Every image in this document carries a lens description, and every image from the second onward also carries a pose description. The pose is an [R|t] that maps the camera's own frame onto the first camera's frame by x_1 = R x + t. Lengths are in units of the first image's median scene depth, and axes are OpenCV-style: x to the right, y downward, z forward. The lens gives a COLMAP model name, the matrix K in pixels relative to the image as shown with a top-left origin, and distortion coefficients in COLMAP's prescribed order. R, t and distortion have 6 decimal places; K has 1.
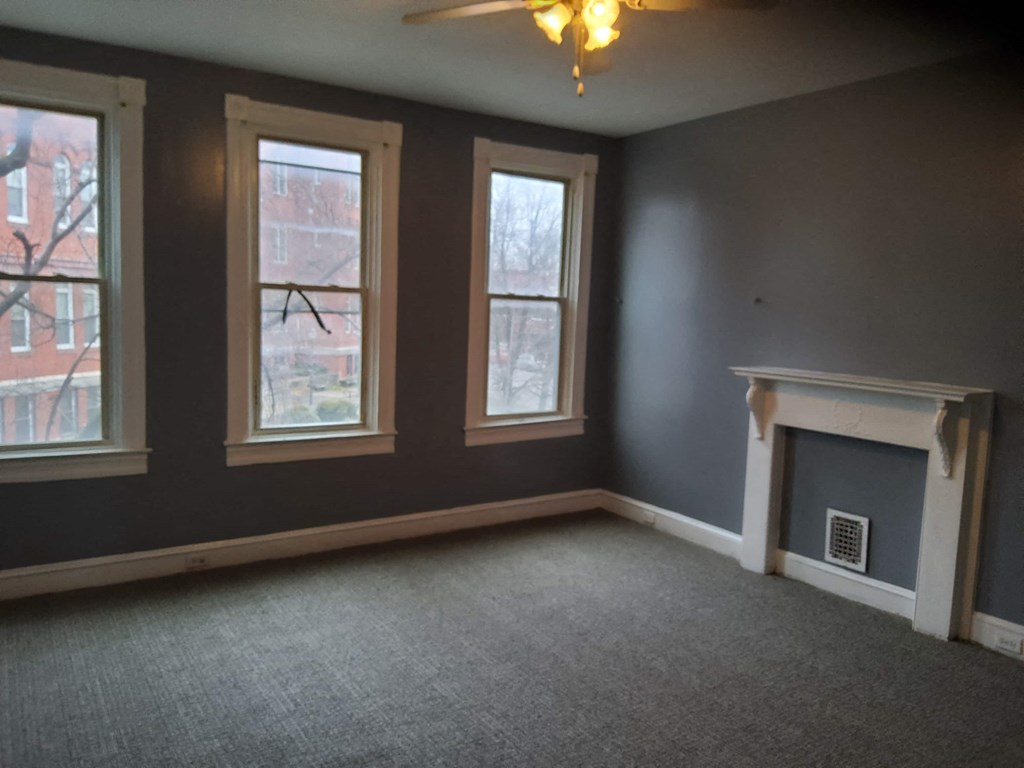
lens RADIAL K [[786.7, 0, 512.8], [0, 786.7, 371.8], [0, 0, 1]] dist [-0.001081, -0.000381]
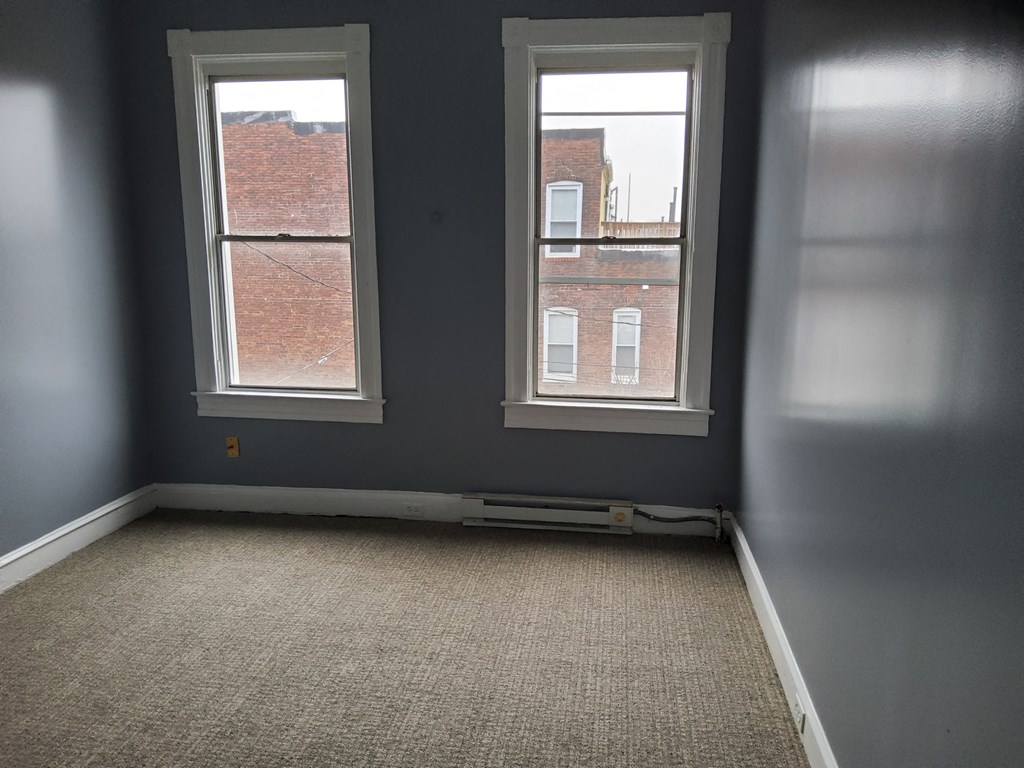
lens RADIAL K [[774.4, 0, 521.4], [0, 774.4, 393.0], [0, 0, 1]] dist [0.079756, -0.134011]
pose [[0.749196, 0.087998, -0.656477, 0.378393], [-0.045328, 0.995623, 0.081730, -0.007478], [0.660795, -0.031475, 0.749906, 0.325283]]
